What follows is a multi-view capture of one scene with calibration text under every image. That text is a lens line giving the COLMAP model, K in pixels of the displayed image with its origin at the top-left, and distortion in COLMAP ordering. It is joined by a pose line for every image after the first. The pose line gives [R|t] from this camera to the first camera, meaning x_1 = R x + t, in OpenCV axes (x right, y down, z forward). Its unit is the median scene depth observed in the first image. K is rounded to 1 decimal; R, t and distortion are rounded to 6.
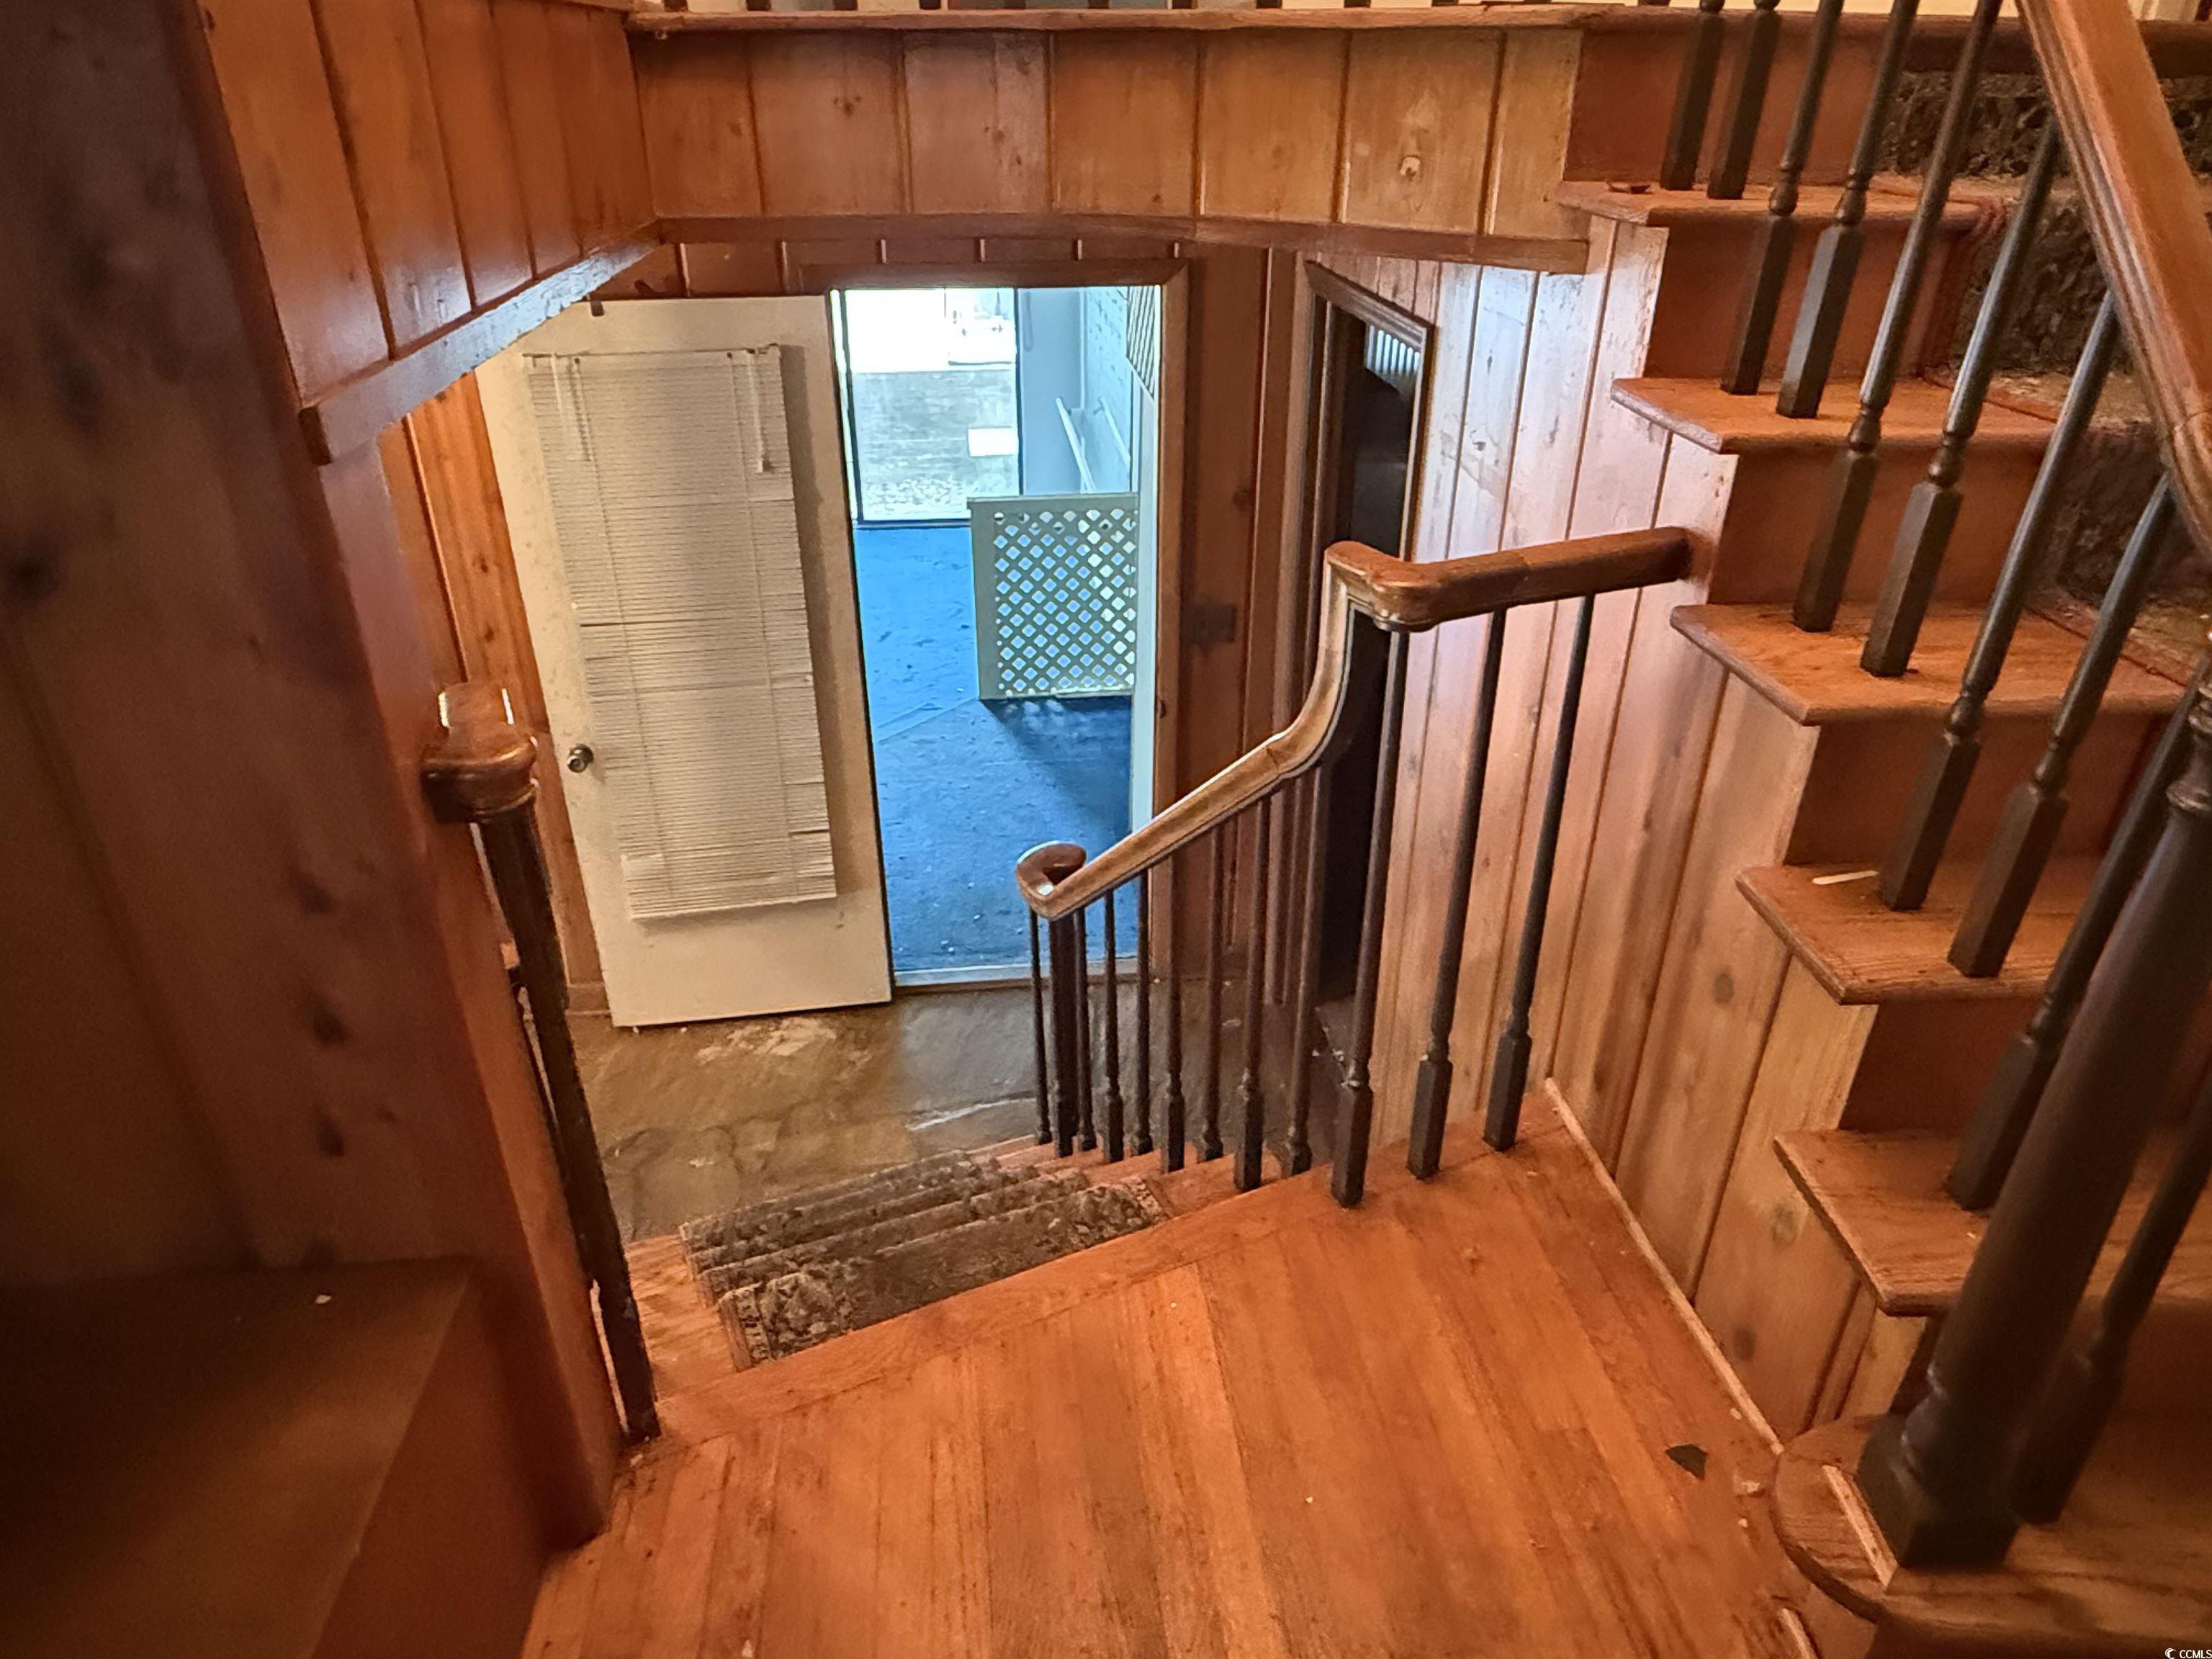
lens RADIAL K [[1410.8, 0, 1103.2], [0, 1410.8, 843.4], [0, 0, 1]] dist [0.006062, -0.000493]
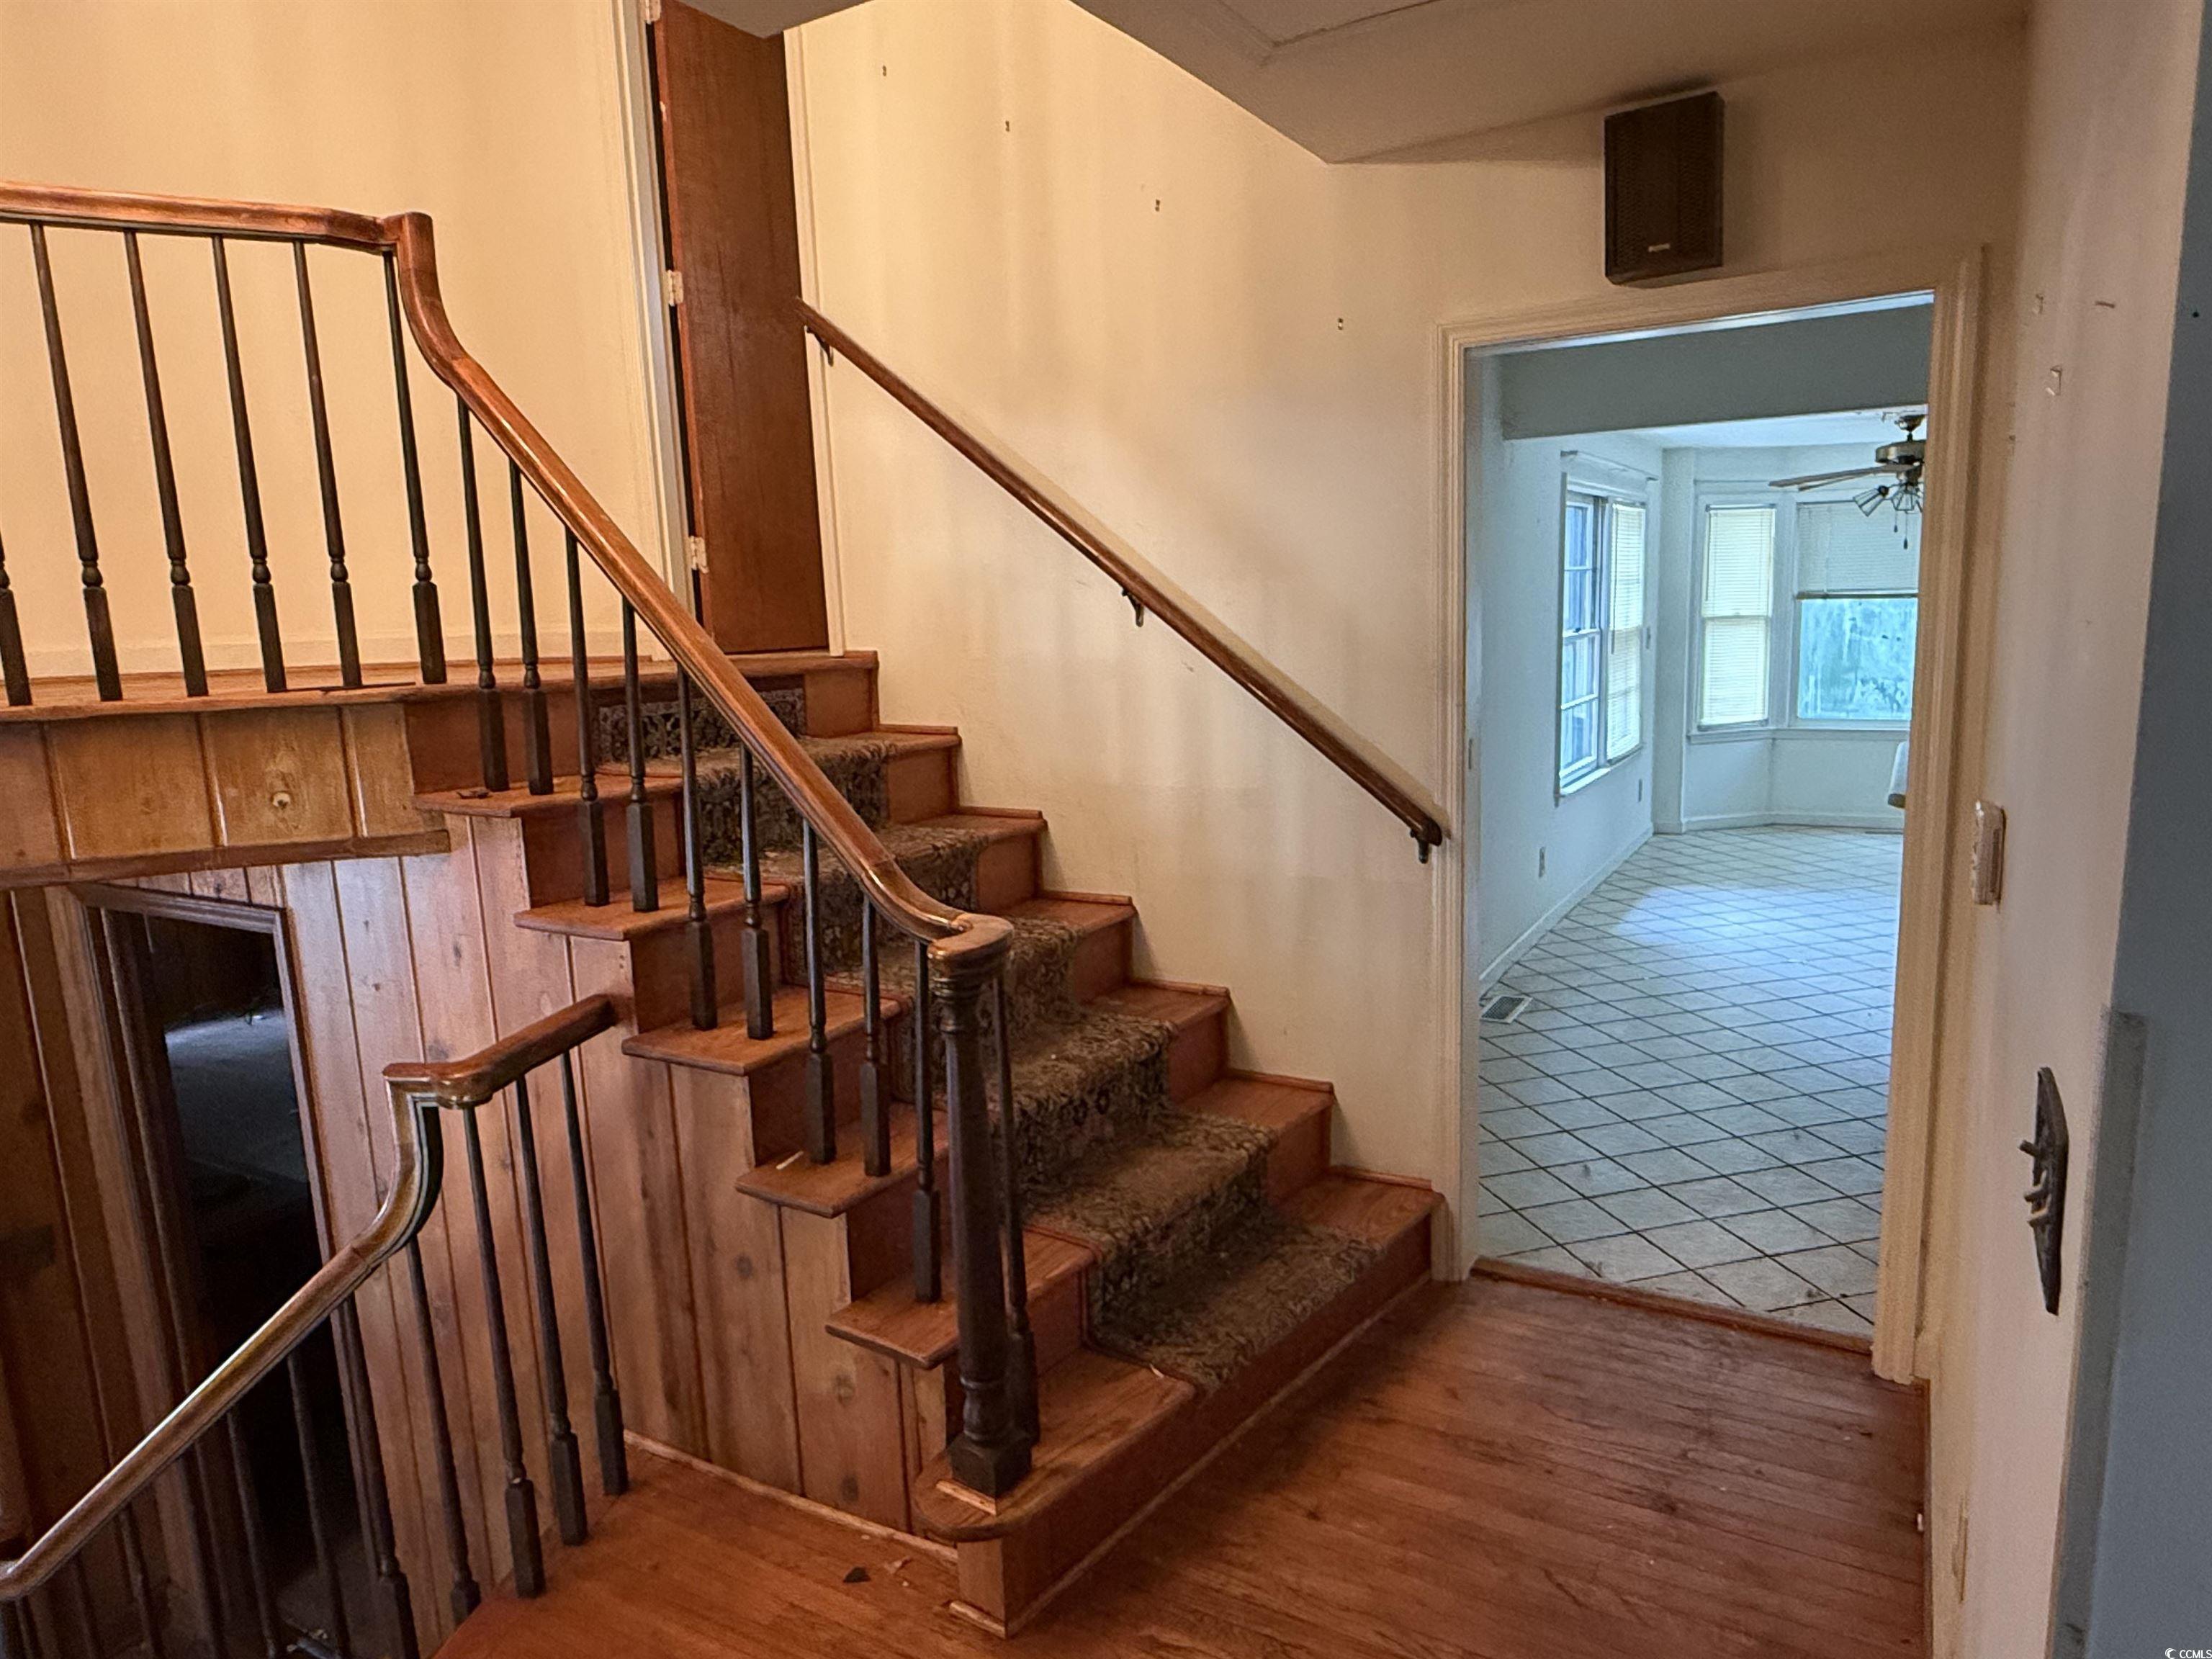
lens RADIAL K [[1399.3, 0, 1103.5], [0, 1399.3, 842.4], [0, 0, 1]] dist [-0.002245, 0.001340]
pose [[0.596803, -0.160275, 0.786217, -0.414801], [0.421706, 0.896262, -0.137401, 0.061131], [-0.682635, 0.413554, 0.602481, -0.325022]]
